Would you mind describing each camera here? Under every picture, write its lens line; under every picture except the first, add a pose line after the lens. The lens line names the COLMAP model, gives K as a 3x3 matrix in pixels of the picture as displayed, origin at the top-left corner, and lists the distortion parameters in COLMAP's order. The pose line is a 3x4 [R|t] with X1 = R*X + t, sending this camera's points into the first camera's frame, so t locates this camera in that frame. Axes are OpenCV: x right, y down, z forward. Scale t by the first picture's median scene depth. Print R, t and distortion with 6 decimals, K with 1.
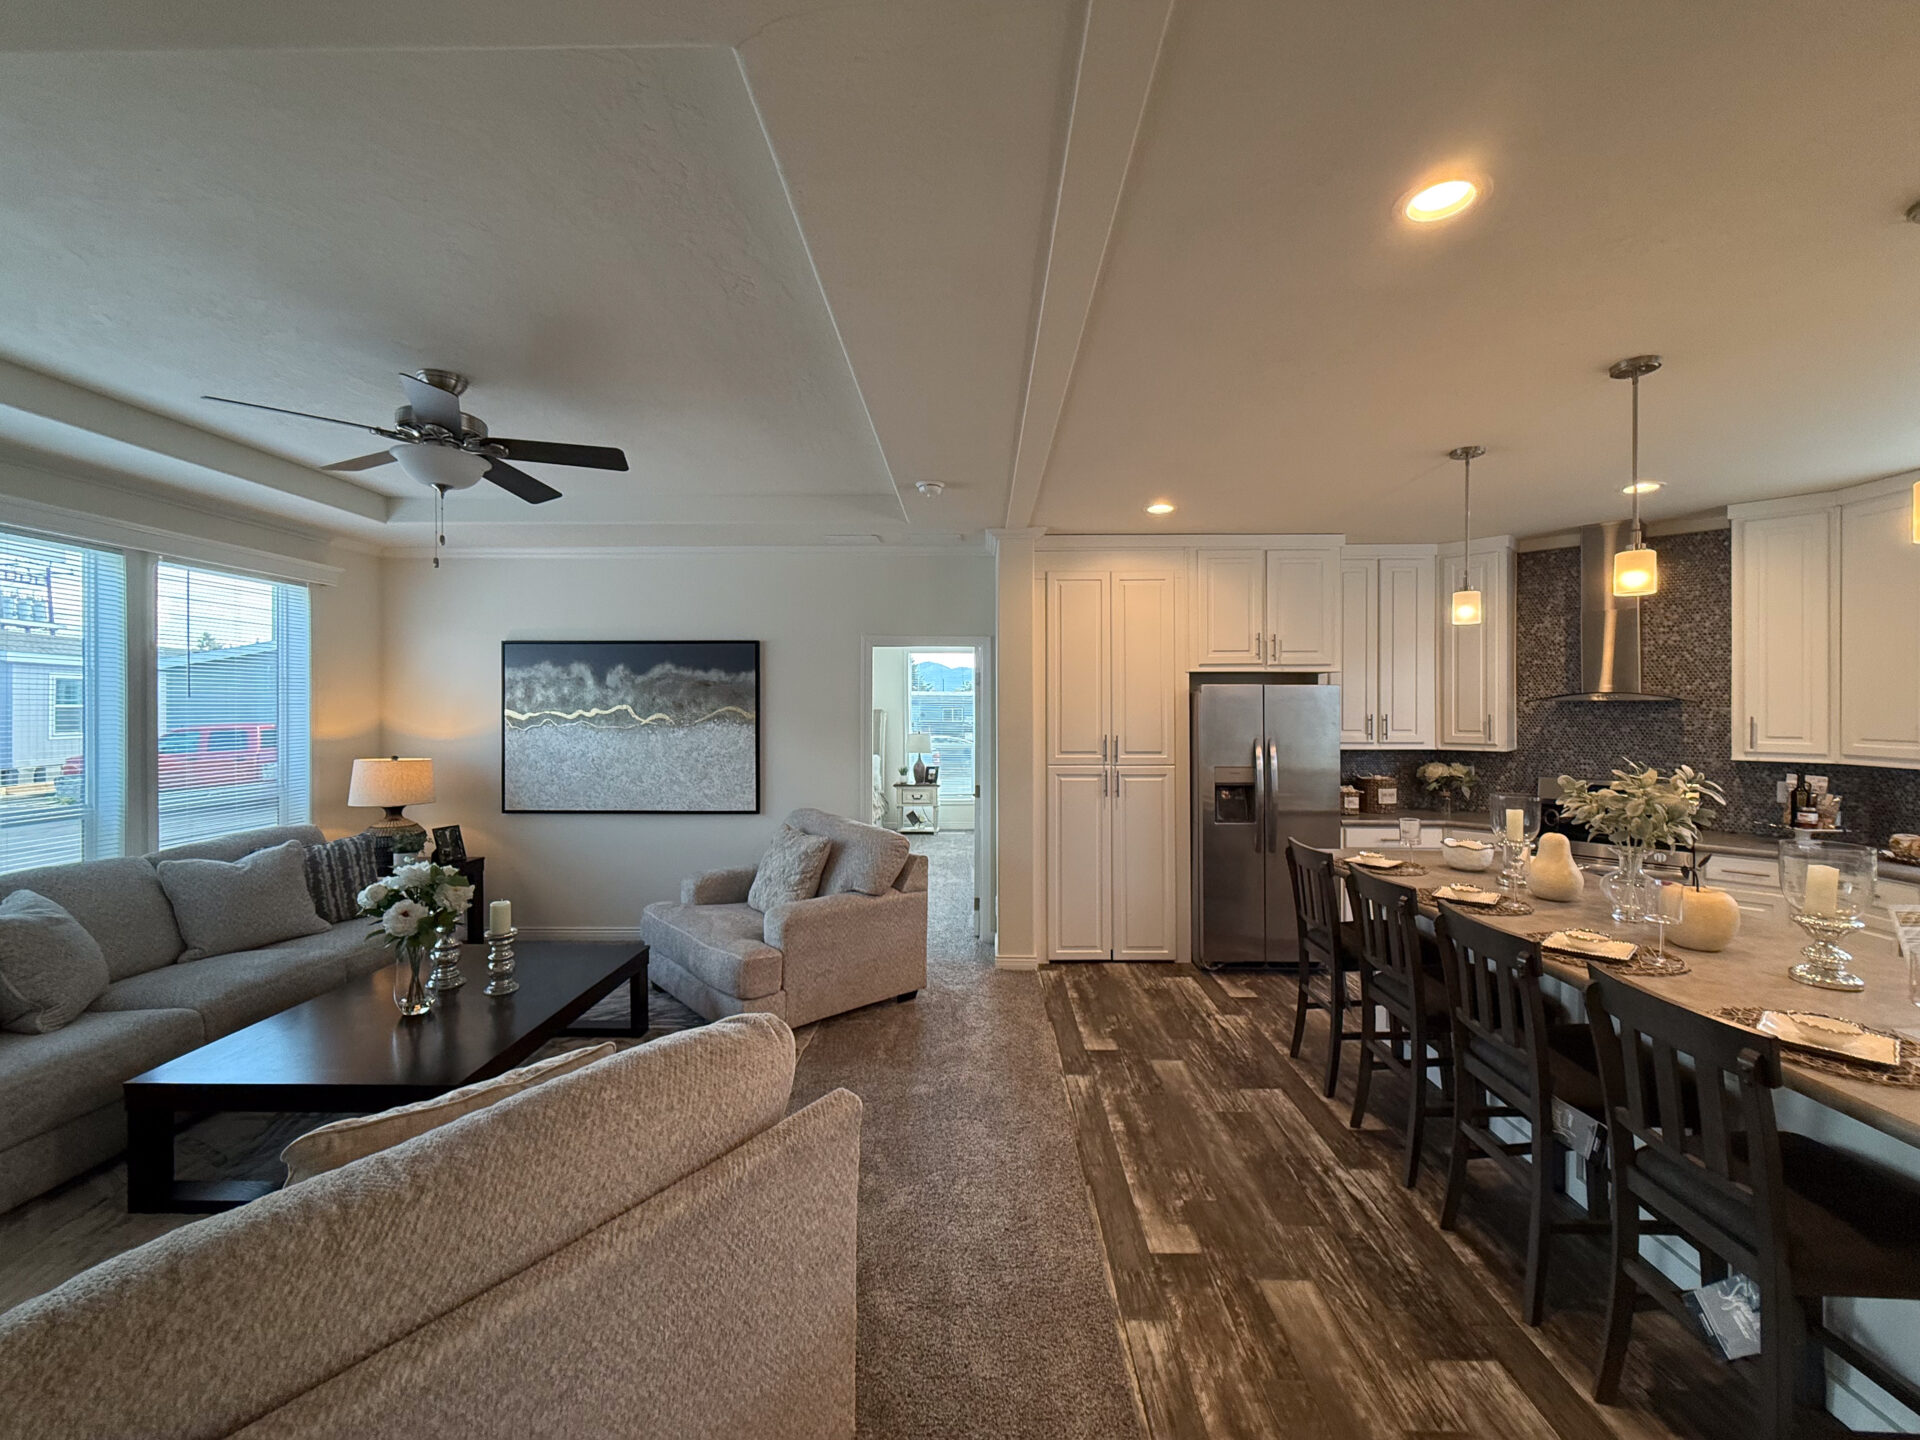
lens RADIAL K [[775.3, 0, 962.5], [0, 775.3, 710.0], [0, 0, 1]] dist [0.008713, 0.000330]
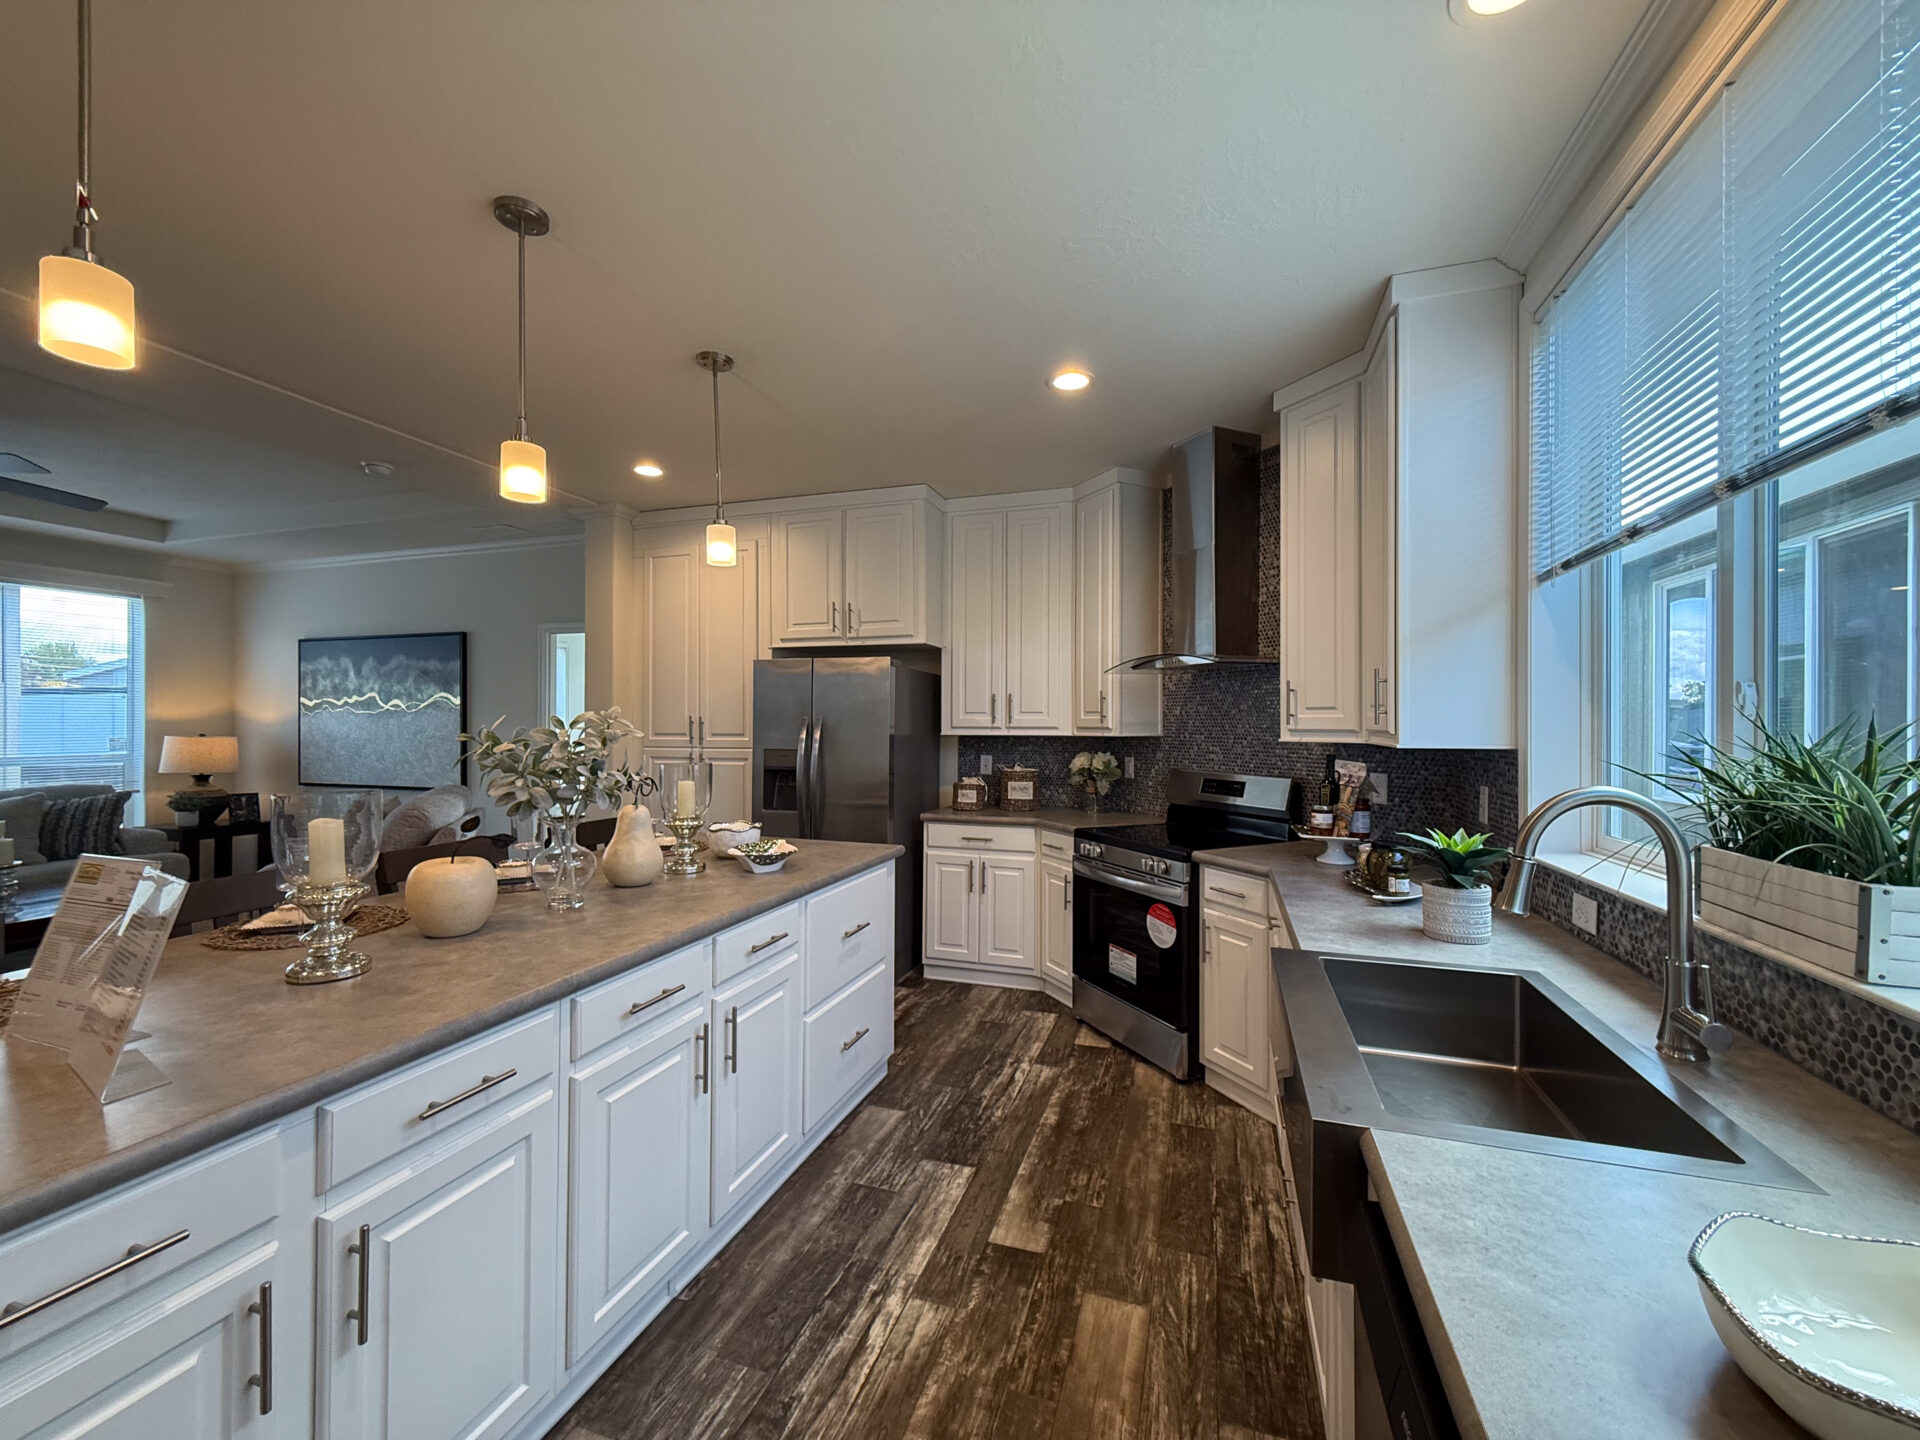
lens RADIAL K [[775.3, 0, 970.8], [0, 775.3, 725.5], [0, 0, 1]] dist [0.008713, 0.000330]
pose [[0.953671, 0.002468, -0.300840, 0.749275], [-0.002505, 0.999997, 0.000264, 0.039946], [0.300840, 0.000502, 0.953675, 0.175996]]
